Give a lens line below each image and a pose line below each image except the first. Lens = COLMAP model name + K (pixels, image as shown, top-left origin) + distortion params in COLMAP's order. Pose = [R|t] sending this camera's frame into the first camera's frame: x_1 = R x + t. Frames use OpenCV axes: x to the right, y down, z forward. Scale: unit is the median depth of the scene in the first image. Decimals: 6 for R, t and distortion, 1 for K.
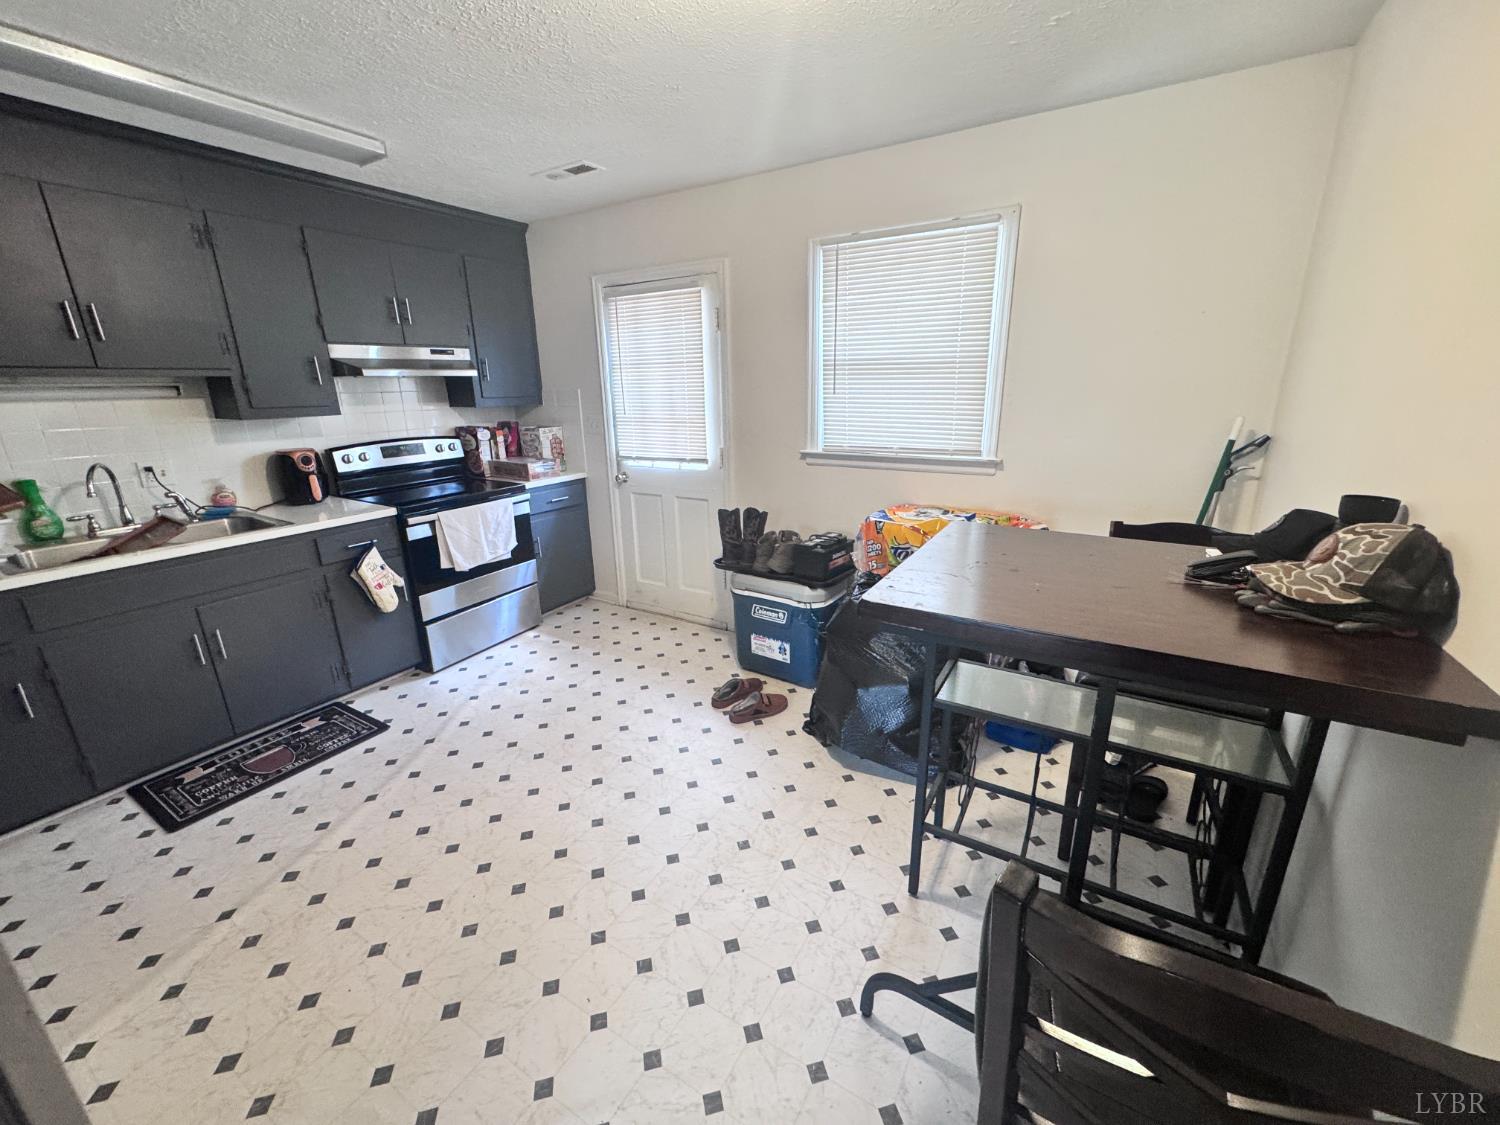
lens RADIAL K [[597.9, 0, 749.7], [0, 597.9, 561.7], [0, 0, 1]] dist [-0.002968, 0.000048]
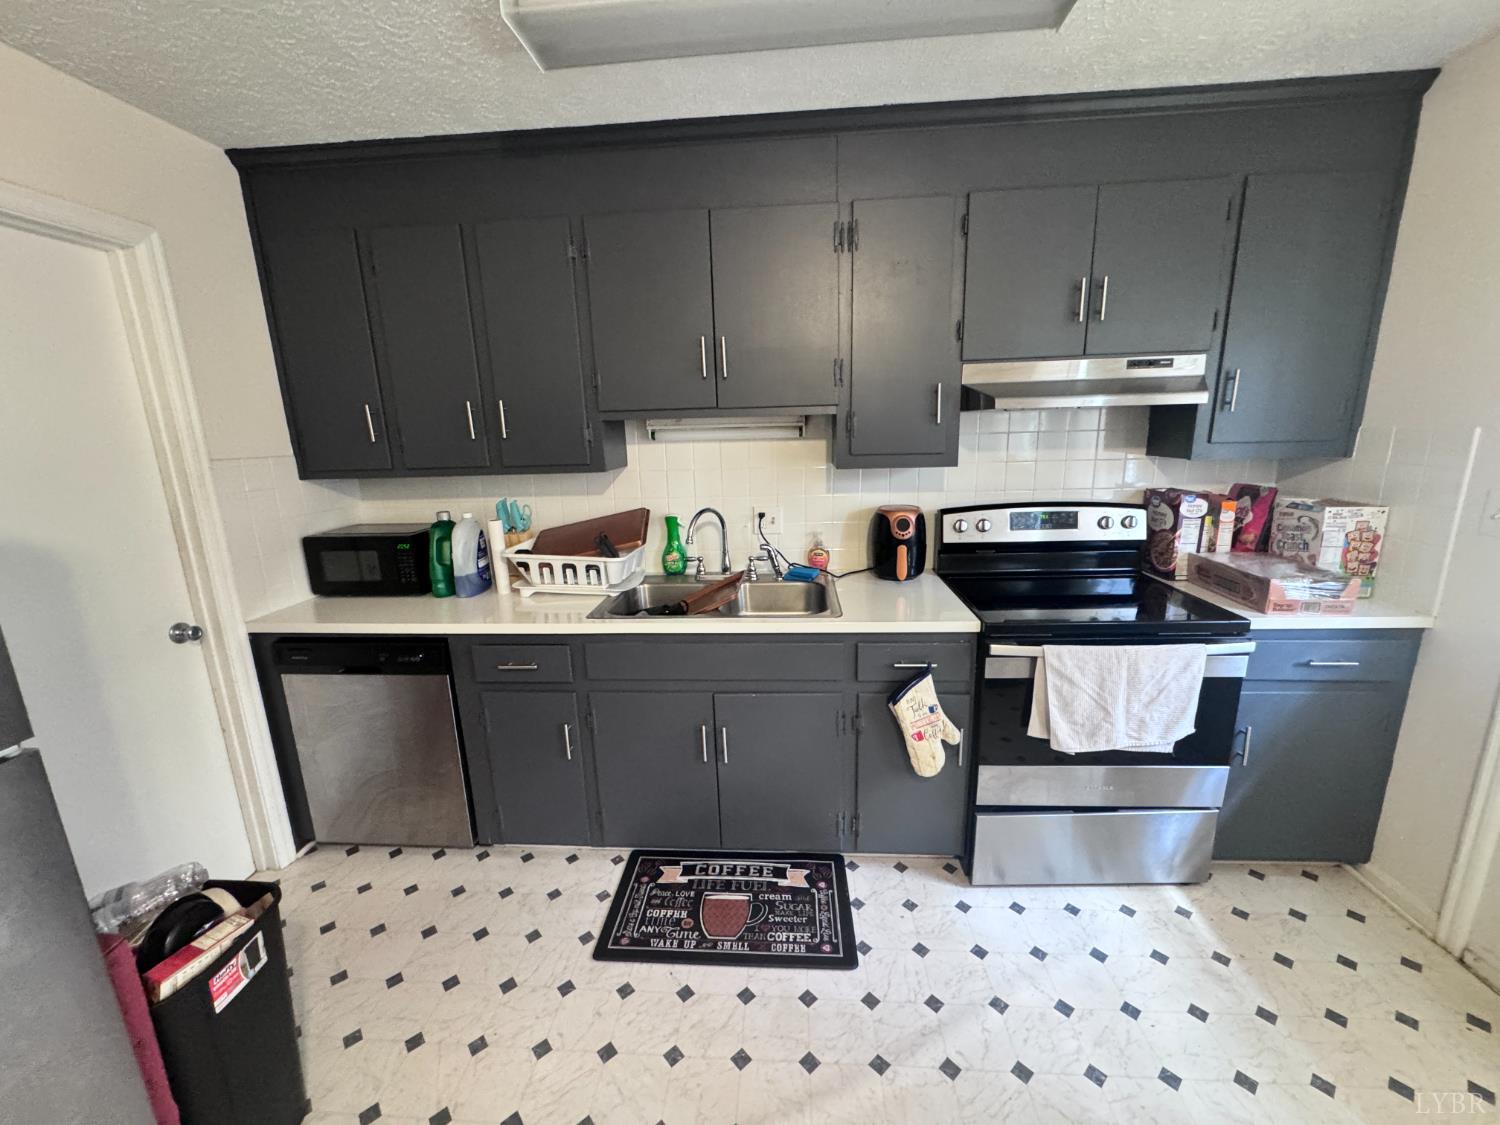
lens RADIAL K [[597.9, 0, 749.7], [0, 597.9, 561.7], [0, 0, 1]] dist [-0.002968, 0.000048]
pose [[0.455904, 0.198209, -0.867678, -0.155798], [-0.236357, 0.966845, 0.096673, -0.131971], [0.858071, 0.161008, 0.487637, 0.421449]]
